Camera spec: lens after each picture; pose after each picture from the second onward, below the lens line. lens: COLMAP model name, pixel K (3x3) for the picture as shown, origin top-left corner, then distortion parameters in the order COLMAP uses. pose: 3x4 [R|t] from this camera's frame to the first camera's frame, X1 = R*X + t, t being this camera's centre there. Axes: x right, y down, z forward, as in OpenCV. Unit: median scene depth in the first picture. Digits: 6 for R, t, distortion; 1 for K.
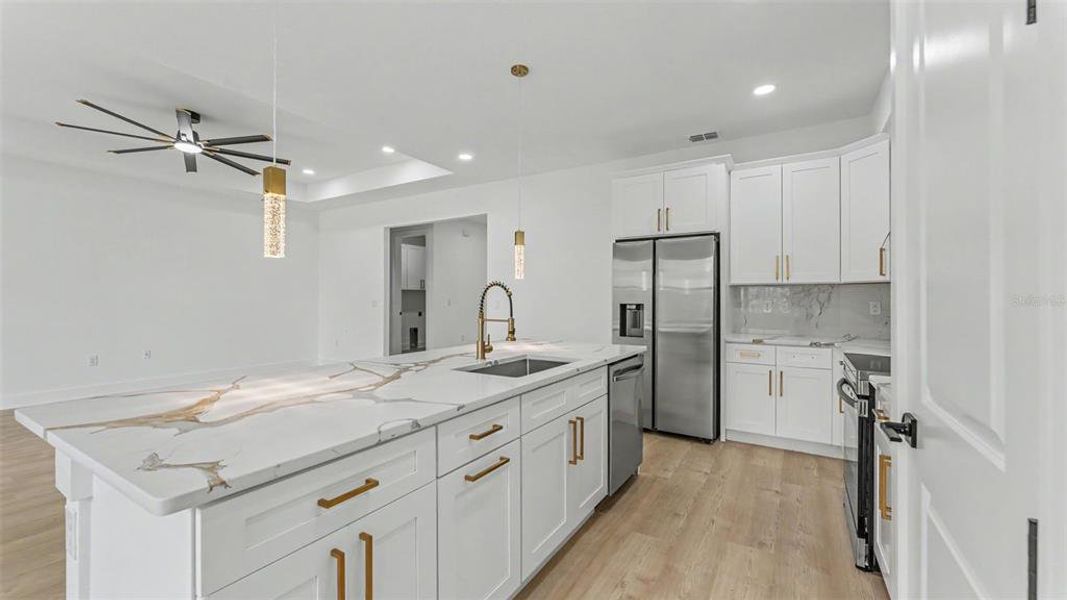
lens RADIAL K [[430.1, 0, 529.9], [0, 430.1, 296.6], [0, 0, 1]] dist [-0.000954, -0.000180]
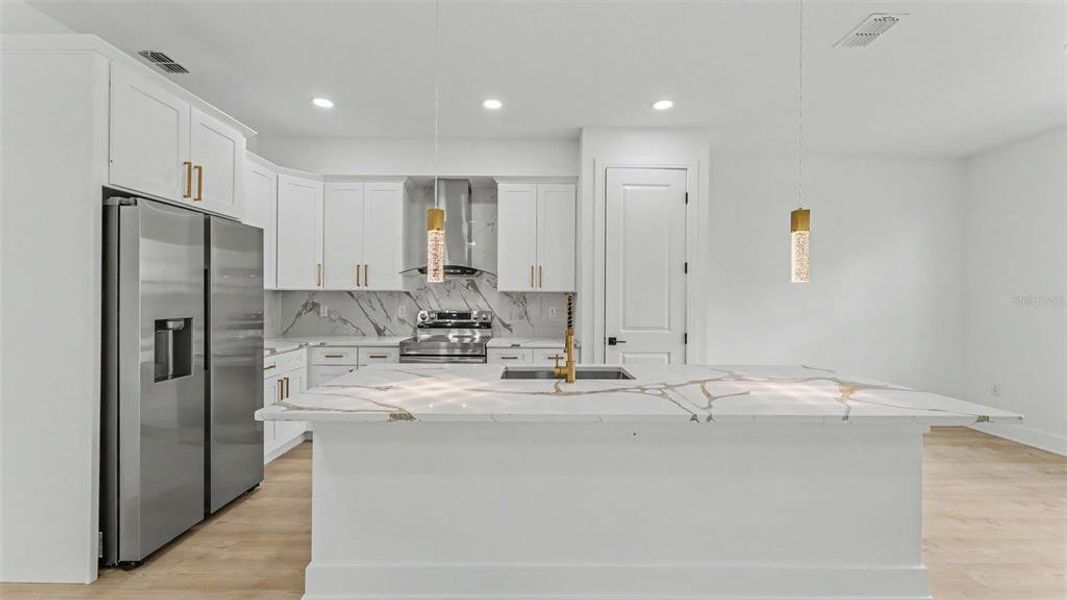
lens RADIAL K [[430.1, 0, 529.9], [0, 430.1, 296.6], [0, 0, 1]] dist [-0.000954, -0.000180]
pose [[-0.538136, -0.001677, 0.842856, -0.563927], [-0.008932, 0.999953, -0.003714, -0.016073], [-0.842811, -0.009527, -0.538126, 1.084492]]
